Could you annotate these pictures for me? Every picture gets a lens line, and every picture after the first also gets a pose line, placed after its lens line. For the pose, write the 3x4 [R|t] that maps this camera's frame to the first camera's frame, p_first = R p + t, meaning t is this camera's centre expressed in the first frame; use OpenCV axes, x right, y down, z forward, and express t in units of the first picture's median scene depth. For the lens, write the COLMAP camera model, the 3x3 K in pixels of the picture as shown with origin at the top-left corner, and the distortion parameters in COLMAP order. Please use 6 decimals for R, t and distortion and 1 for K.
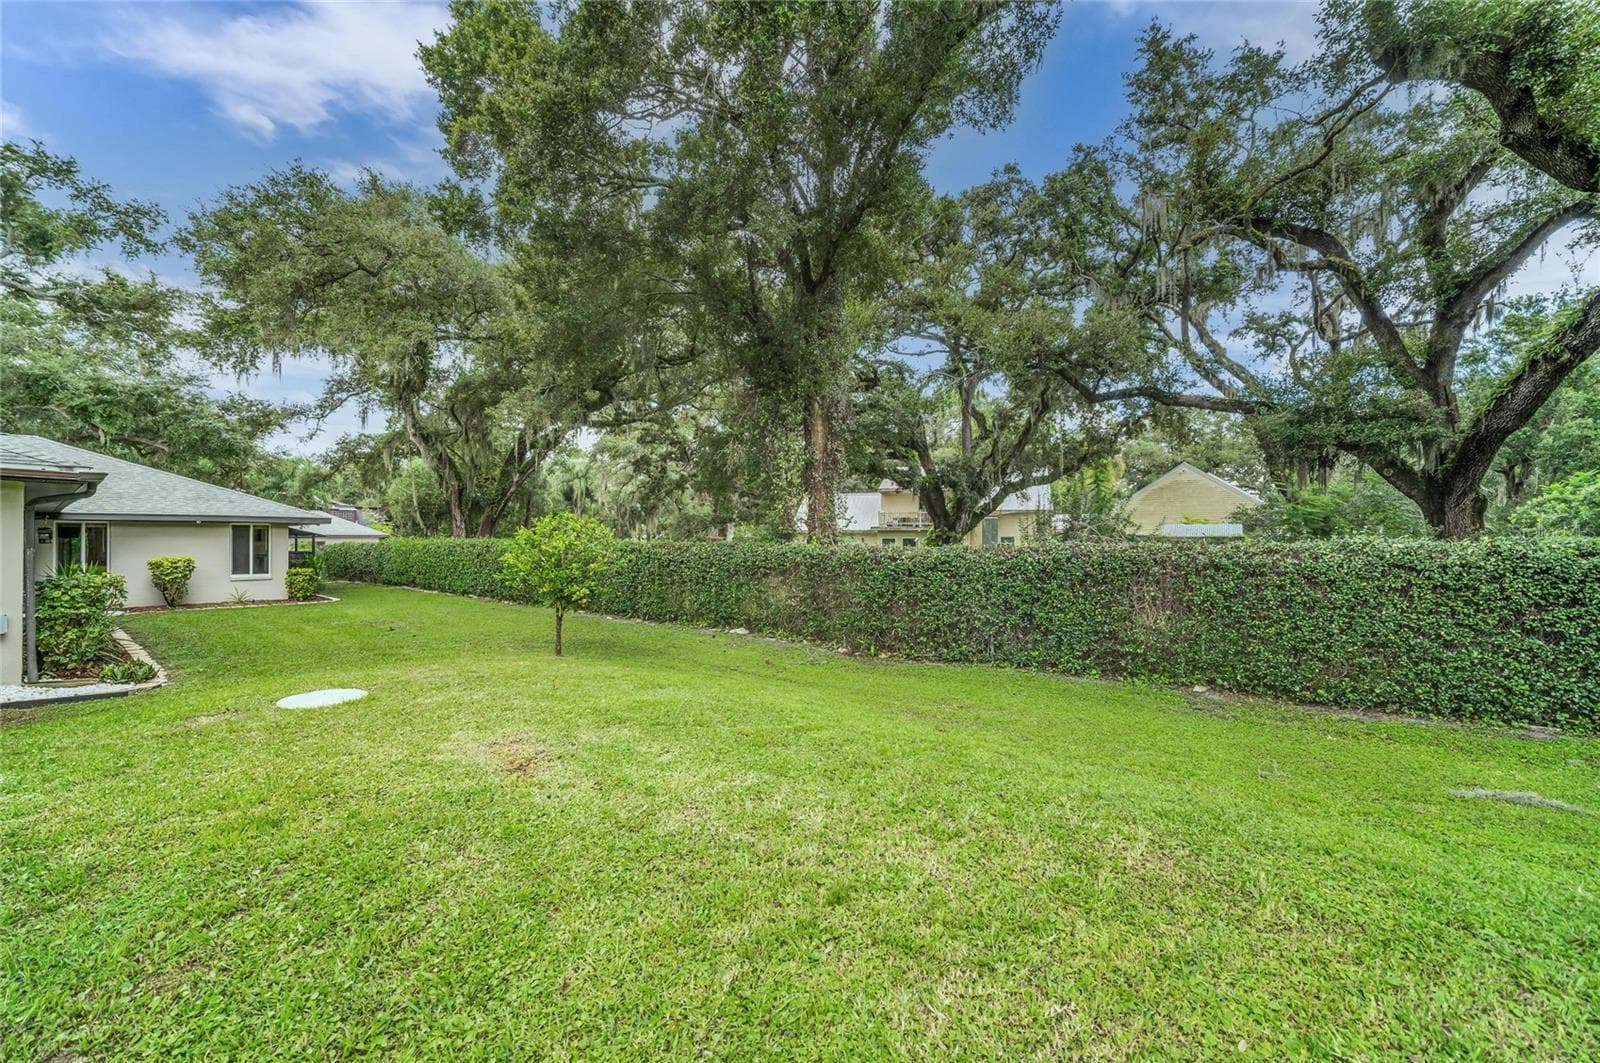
lens RADIAL K [[620.8, 0, 807.3], [0, 620.8, 535.7], [0, 0, 1]] dist [-0.000201, 0.000066]
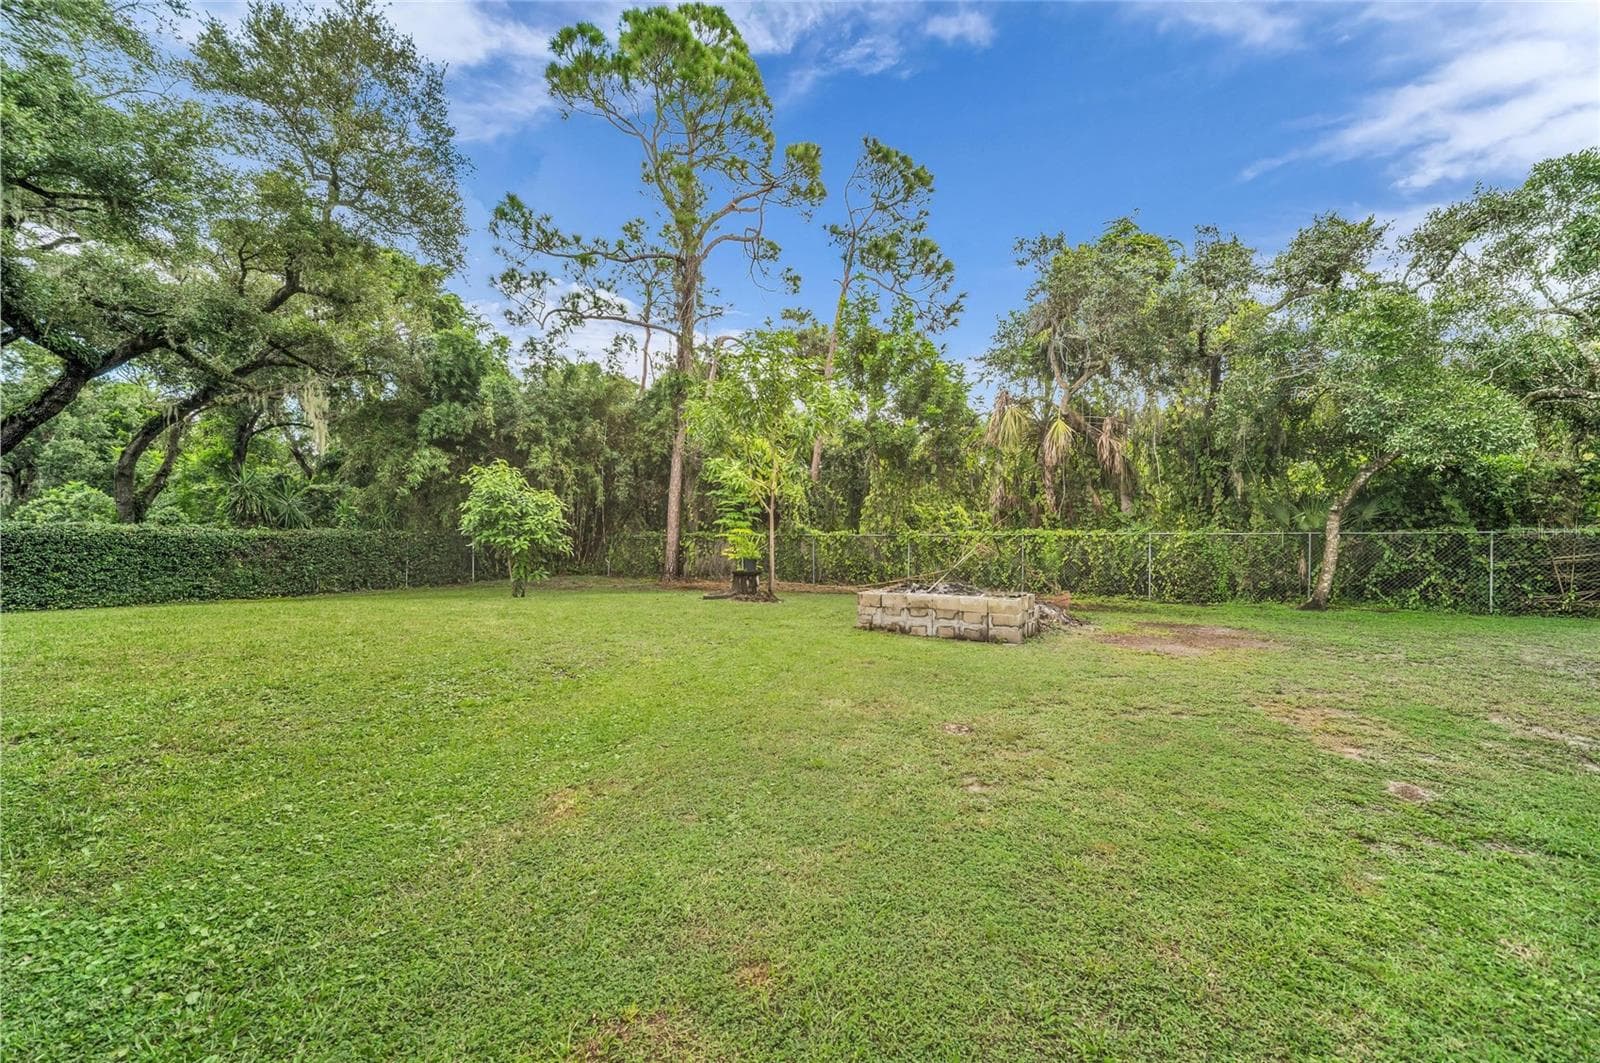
lens RADIAL K [[620.8, 0, 807.3], [0, 620.8, 535.7], [0, 0, 1]] dist [-0.000201, 0.000066]
pose [[-0.173791, 0.004980, 0.984770, -0.276969], [-0.003002, 0.999980, -0.005587, 0.011936], [-0.984778, -0.003927, -0.173772, -0.269206]]
